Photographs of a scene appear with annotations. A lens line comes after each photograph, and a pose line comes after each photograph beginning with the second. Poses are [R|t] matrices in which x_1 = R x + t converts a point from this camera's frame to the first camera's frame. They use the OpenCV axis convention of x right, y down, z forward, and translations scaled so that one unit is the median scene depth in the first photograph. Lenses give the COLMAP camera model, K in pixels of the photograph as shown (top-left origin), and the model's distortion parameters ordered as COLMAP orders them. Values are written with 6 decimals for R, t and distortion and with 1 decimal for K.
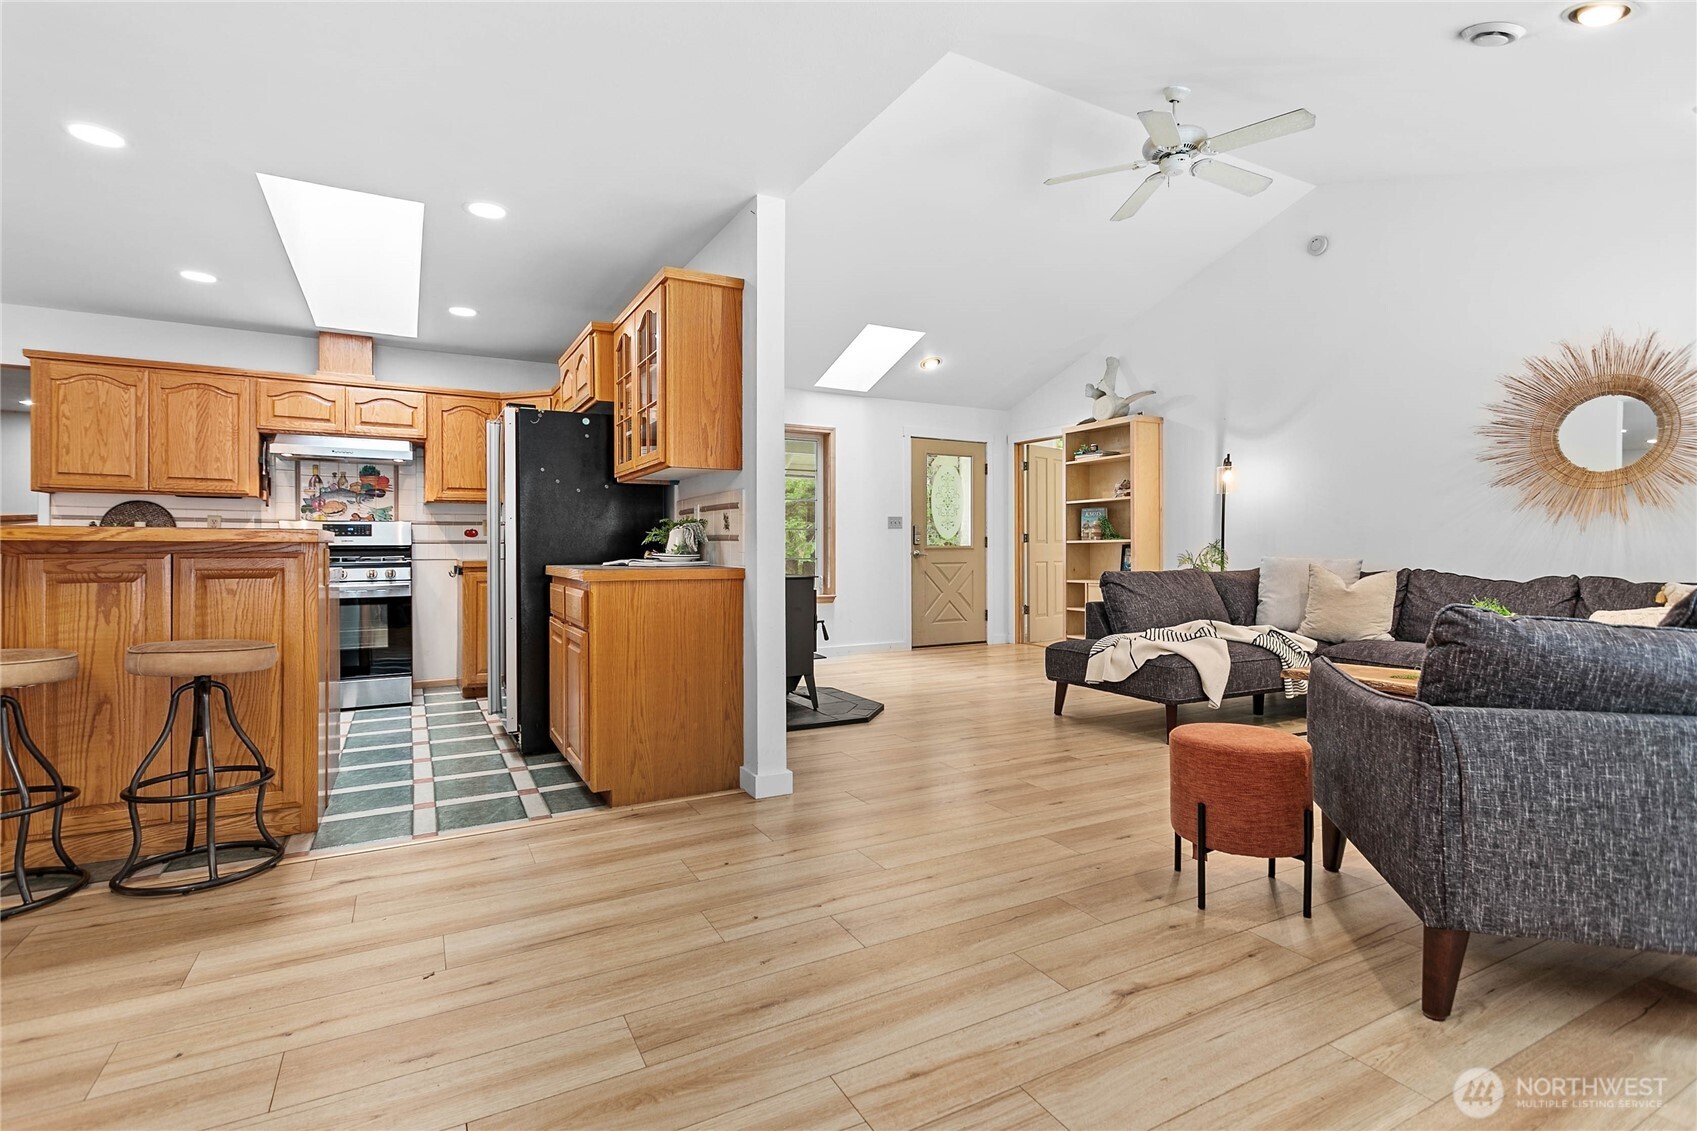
lens RADIAL K [[804.3, 0, 843.7], [0, 804.3, 551.3], [0, 0, 1]] dist [0.004146, 0.000531]
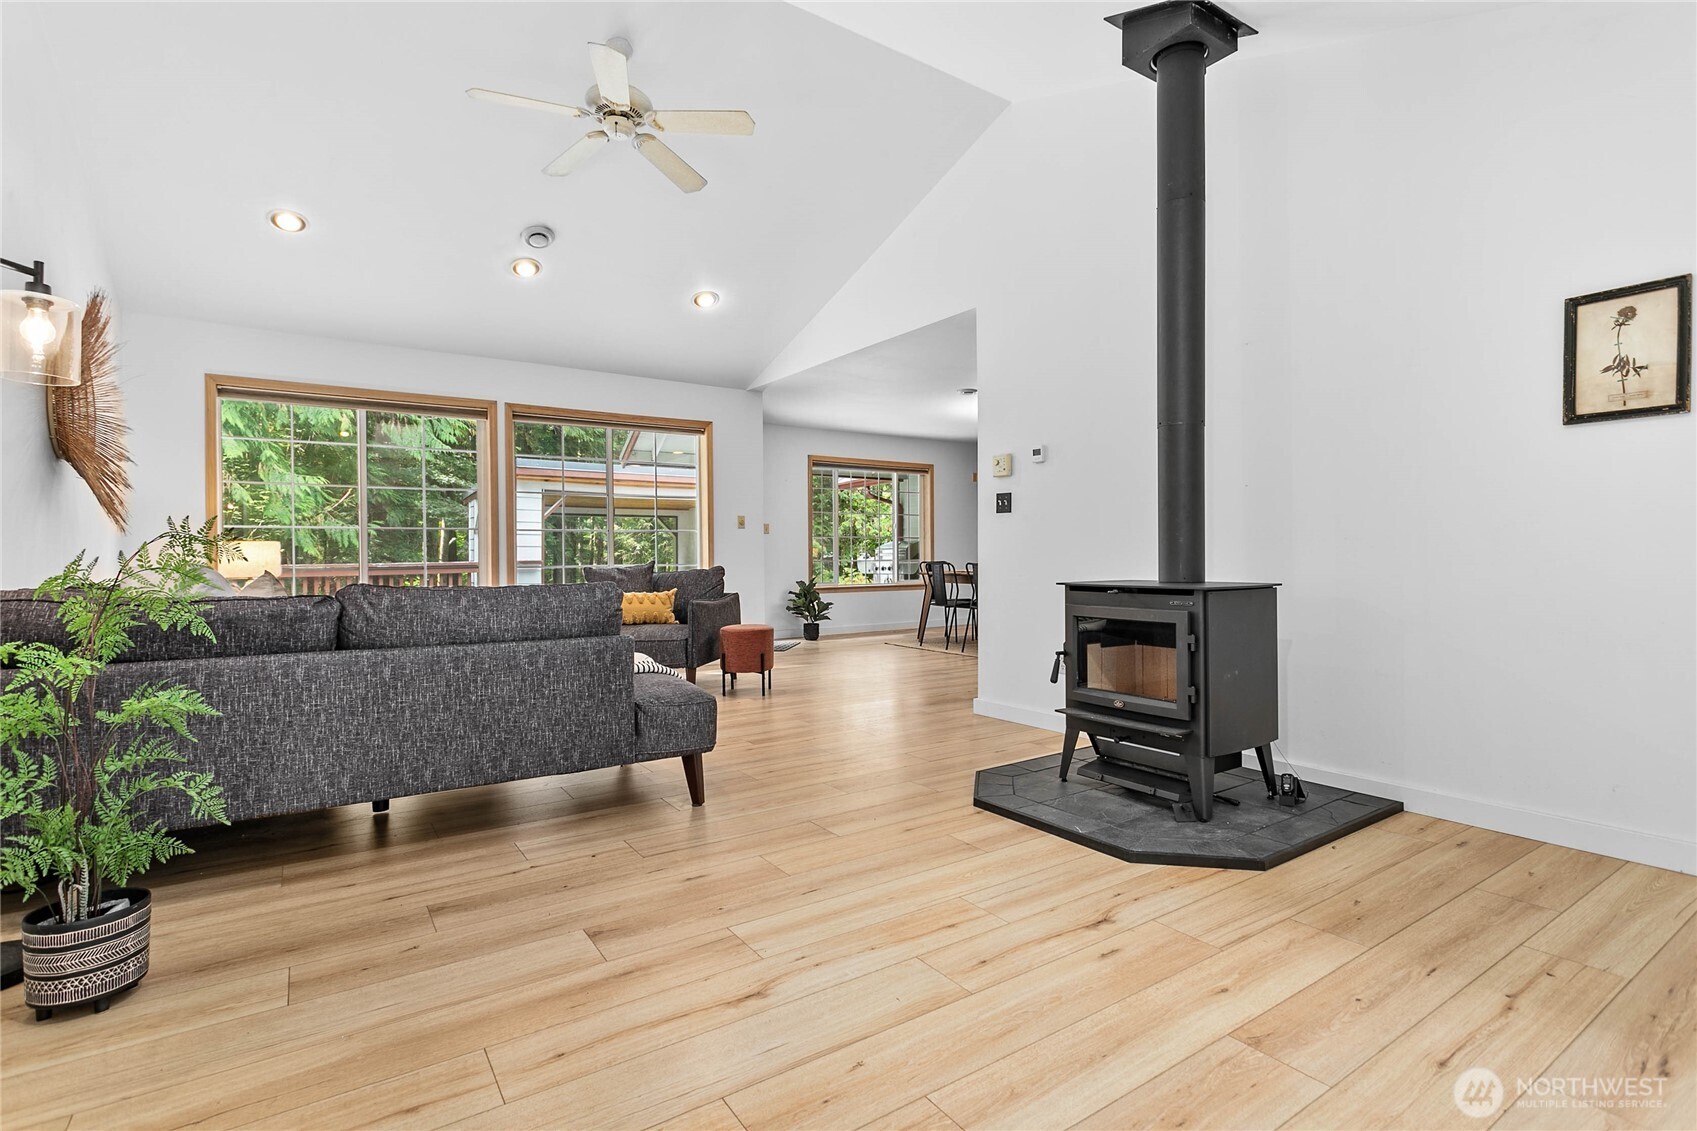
lens RADIAL K [[806.5, 0, 853.4], [0, 806.5, 558.0], [0, 0, 1]] dist [0.012509, -0.000029]
pose [[-0.993433, 0.007095, -0.114199, 0.226557], [0.006380, 0.999958, 0.006621, 0.004613], [0.114241, 0.005849, -0.993436, 1.761227]]
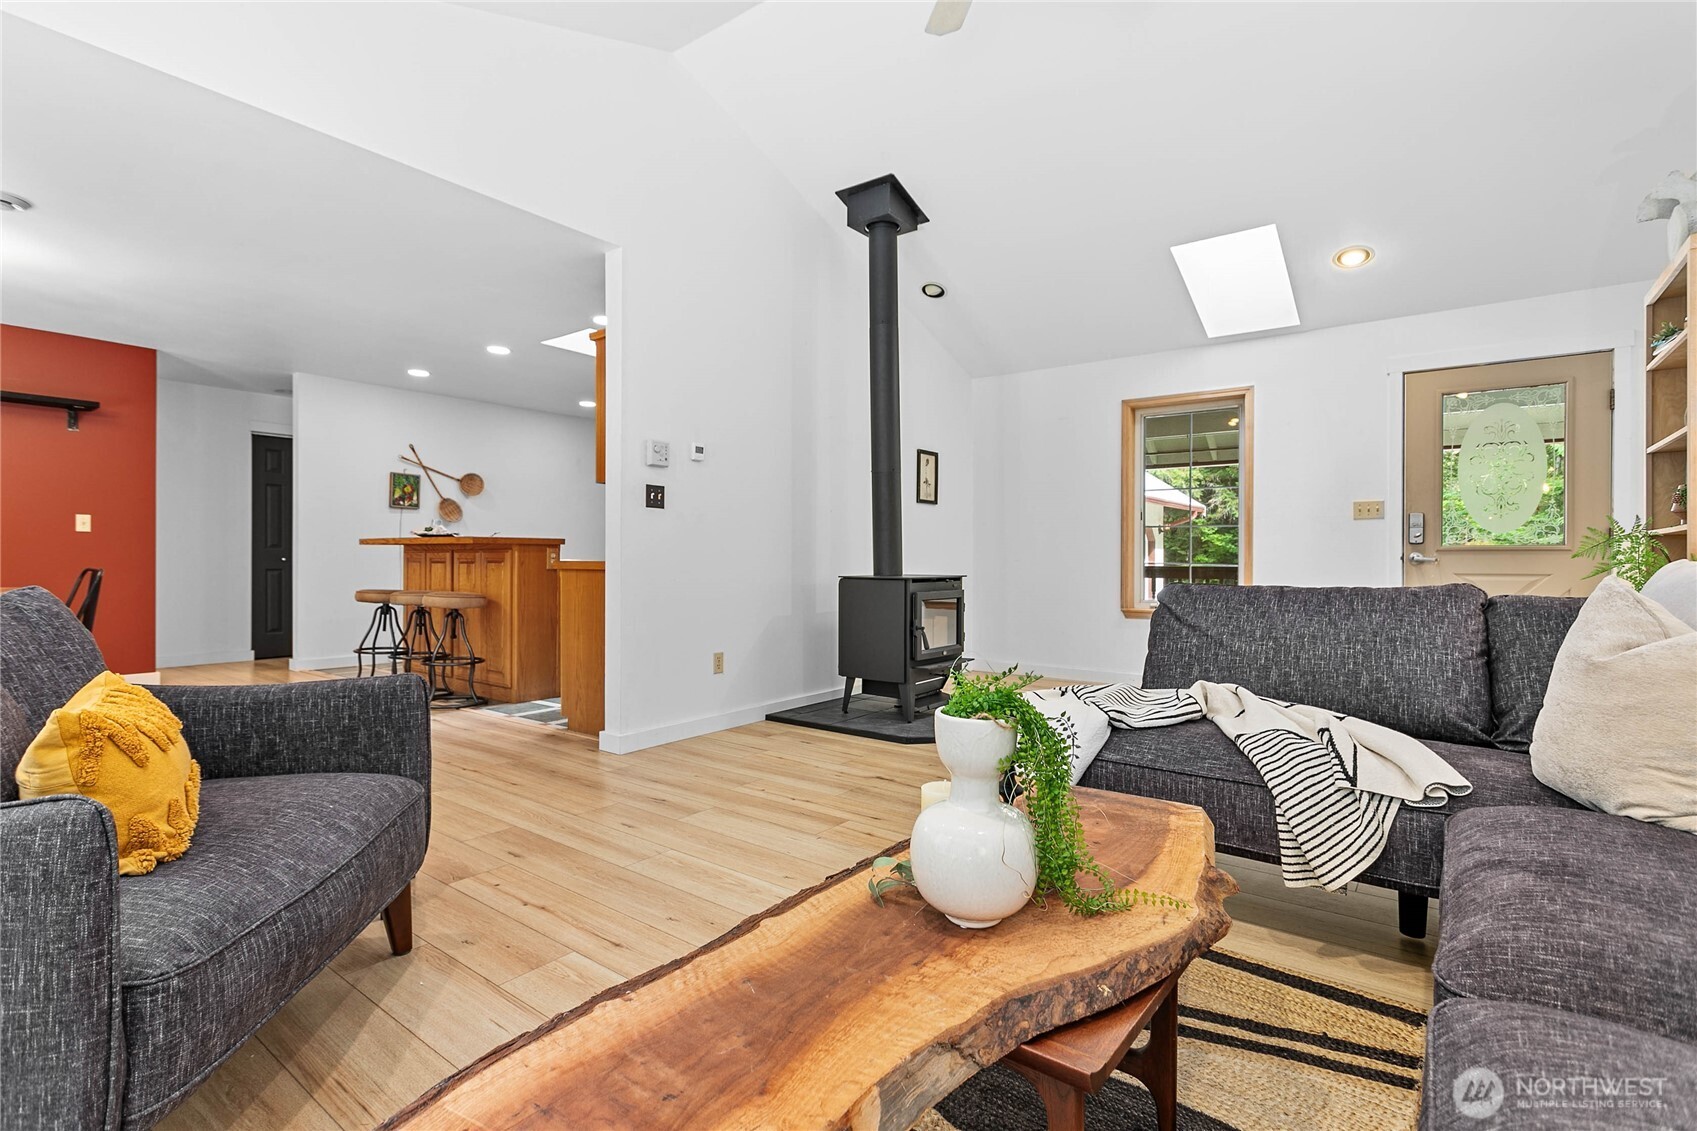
lens RADIAL K [[785.3, 0, 857.6], [0, 785.3, 559.0], [0, 0, 1]] dist [-0.003691, -0.000246]
pose [[0.430116, 0.004704, -0.902761, 0.801590], [-0.004763, 0.999984, 0.002942, 0.008870], [0.902761, 0.003034, 0.430132, 0.588606]]
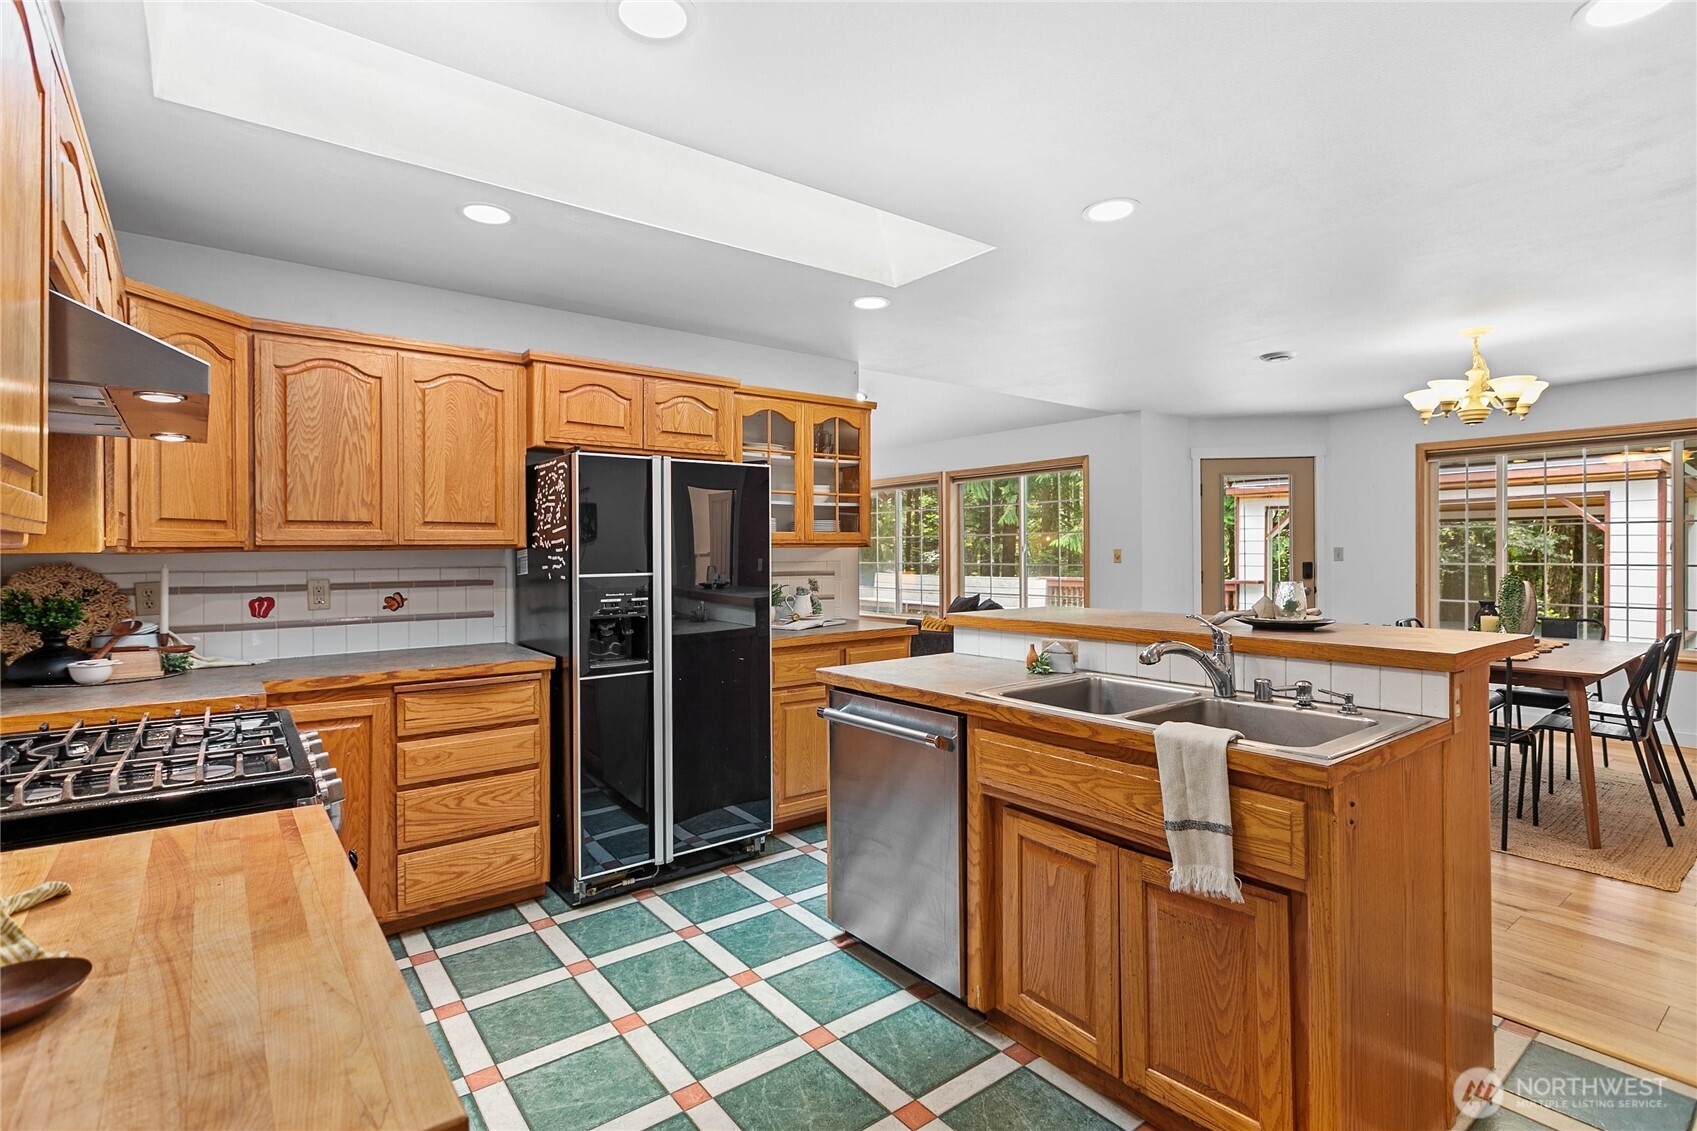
lens RADIAL K [[808.2, 0, 839.0], [0, 808.2, 553.3], [0, 0, 1]] dist [-0.003498, 0.000280]
pose [[-0.157365, -0.002203, 0.987538, -1.102062], [0.009966, 0.999943, 0.003818, -0.071317], [-0.987490, 0.010442, -0.157334, 0.895867]]
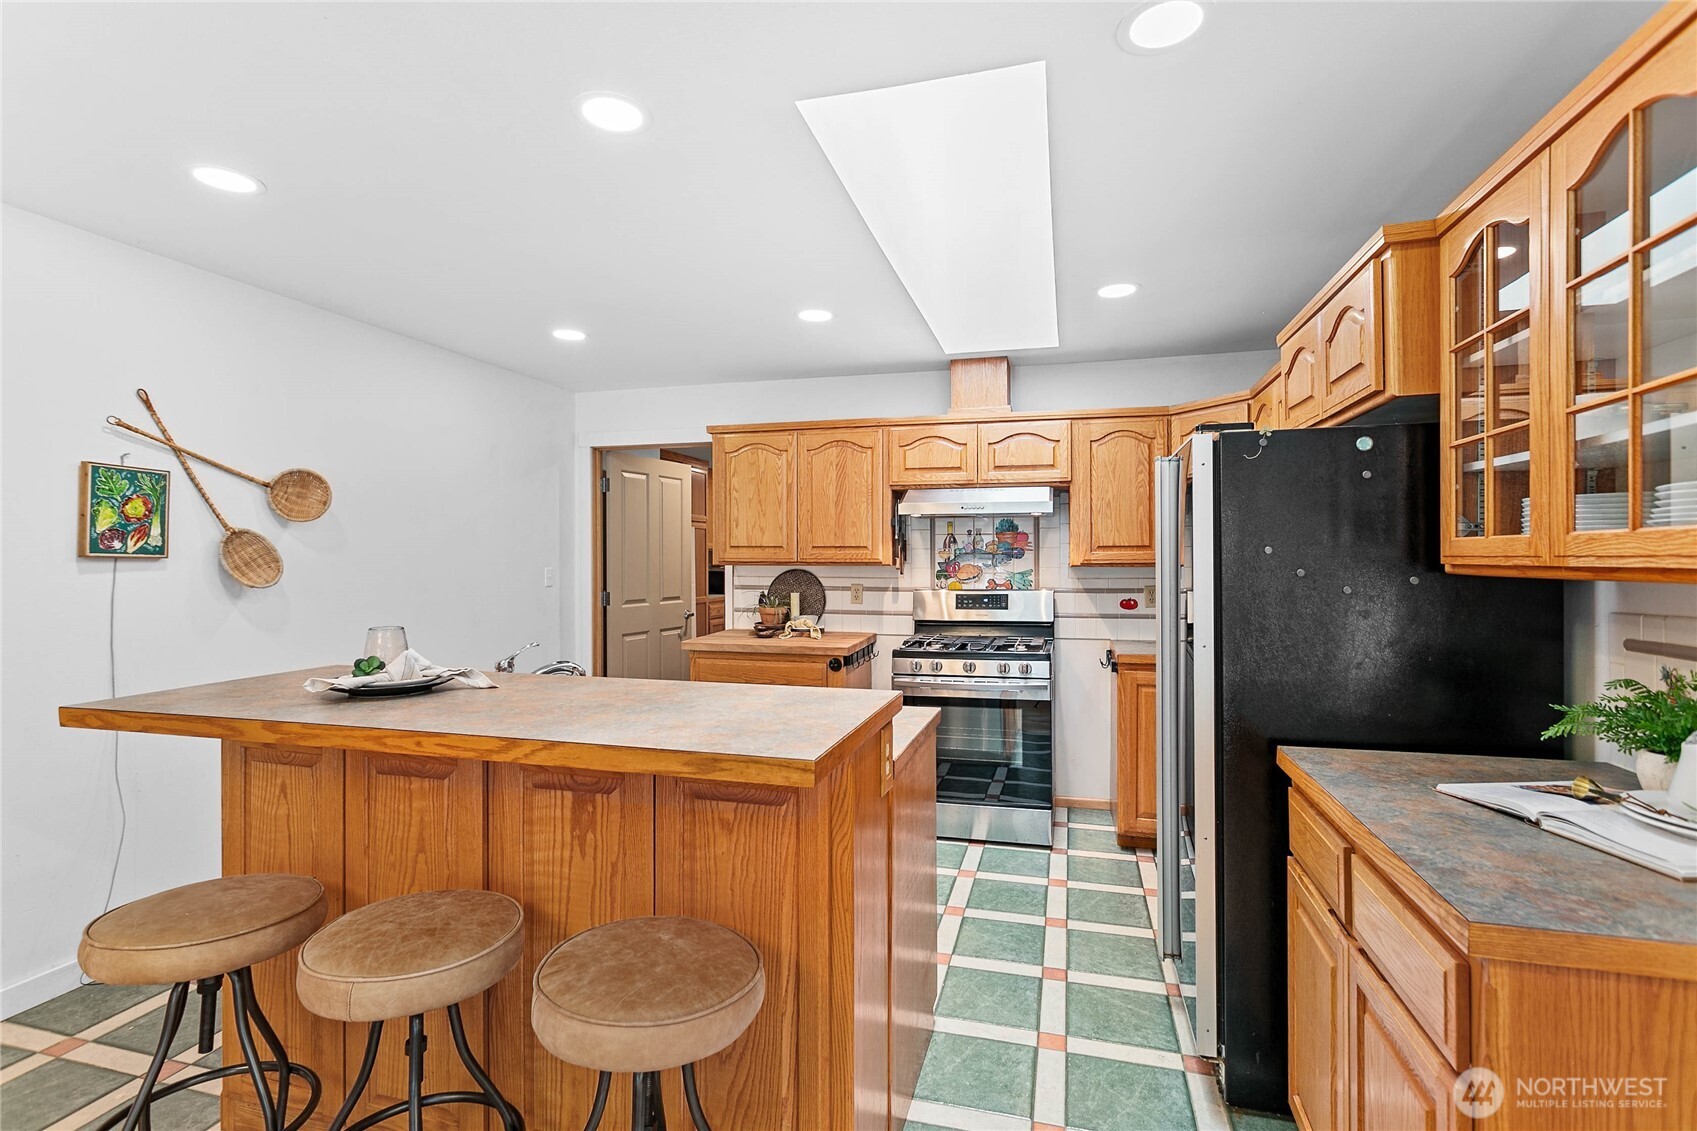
lens RADIAL K [[803.2, 0, 845.3], [0, 803.2, 557.1], [0, 0, 1]] dist [0.001246, 0.001229]
pose [[0.717391, -0.002000, -0.696668, -0.184049], [0.000006, 0.999996, -0.002864, -0.081701], [0.696671, 0.002050, 0.717388, 0.392252]]
